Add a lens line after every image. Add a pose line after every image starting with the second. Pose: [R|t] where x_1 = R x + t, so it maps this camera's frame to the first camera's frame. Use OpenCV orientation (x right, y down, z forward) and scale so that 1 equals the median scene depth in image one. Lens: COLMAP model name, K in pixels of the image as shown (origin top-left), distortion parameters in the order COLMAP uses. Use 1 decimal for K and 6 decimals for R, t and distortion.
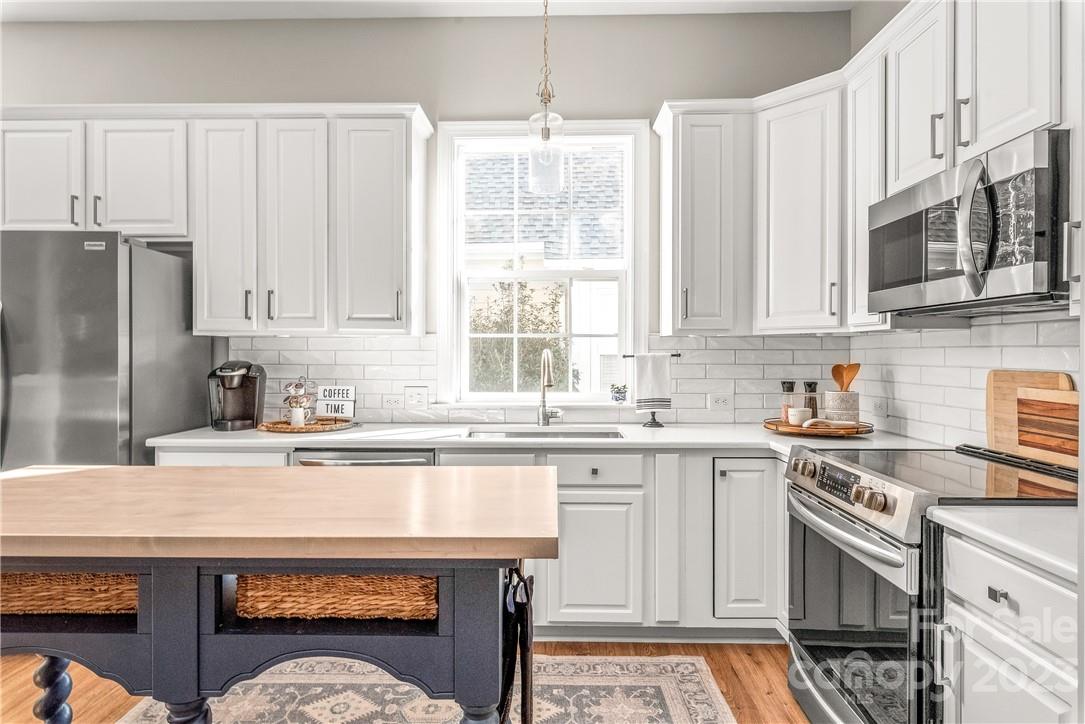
lens RADIAL K [[586.0, 0, 544.1], [0, 586.0, 354.8], [0, 0, 1]] dist [0.002870, 0.001300]
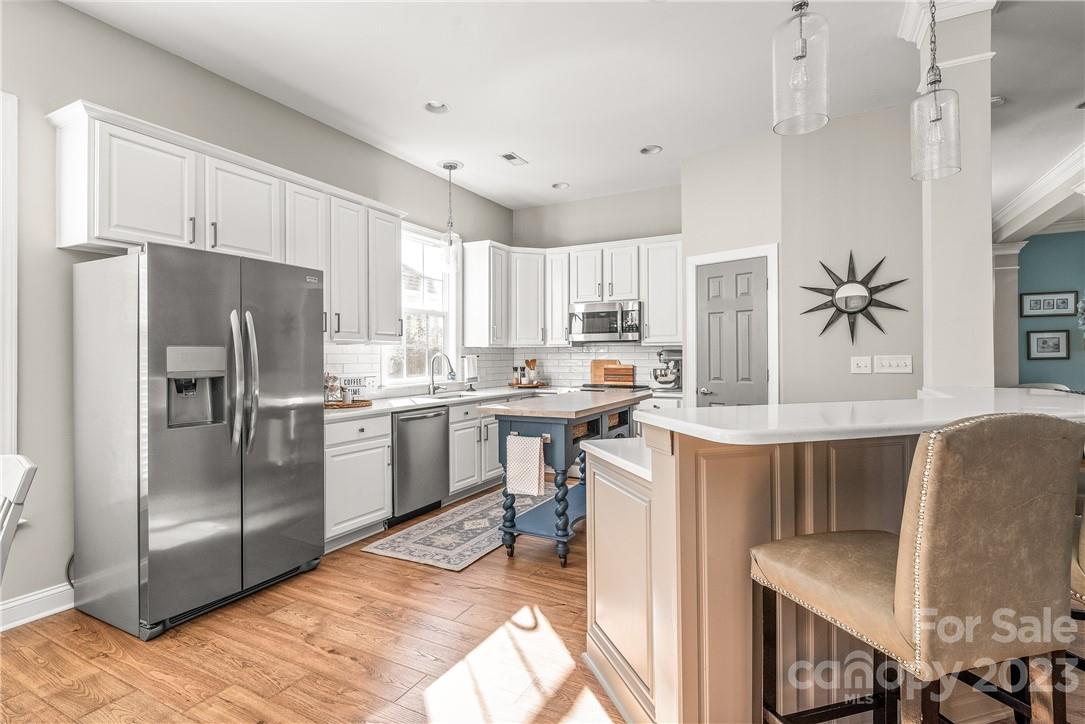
lens RADIAL K [[514.7, 0, 547.3], [0, 514.7, 356.4], [0, 0, 1]] dist [0.003249, -0.000089]
pose [[0.436541, -0.003830, 0.899676, -1.615892], [0.005547, 0.999983, 0.001565, -0.000306], [-0.899667, 0.004307, 0.436555, -0.034087]]
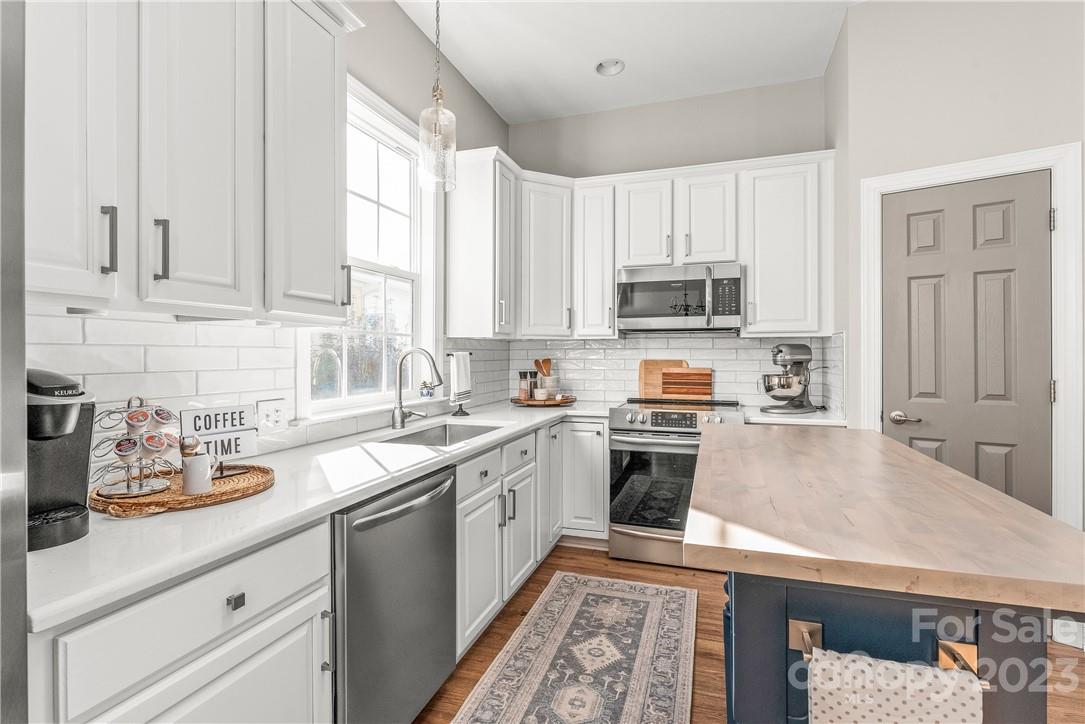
lens RADIAL K [[514.7, 0, 531.0], [0, 514.7, 352.8], [0, 0, 1]] dist [0.003249, -0.000089]
pose [[0.313092, 0.000005, 0.949723, -0.899232], [0.002629, 0.999996, -0.000872, 0.000719], [-0.949719, 0.002769, 0.313091, 0.673624]]
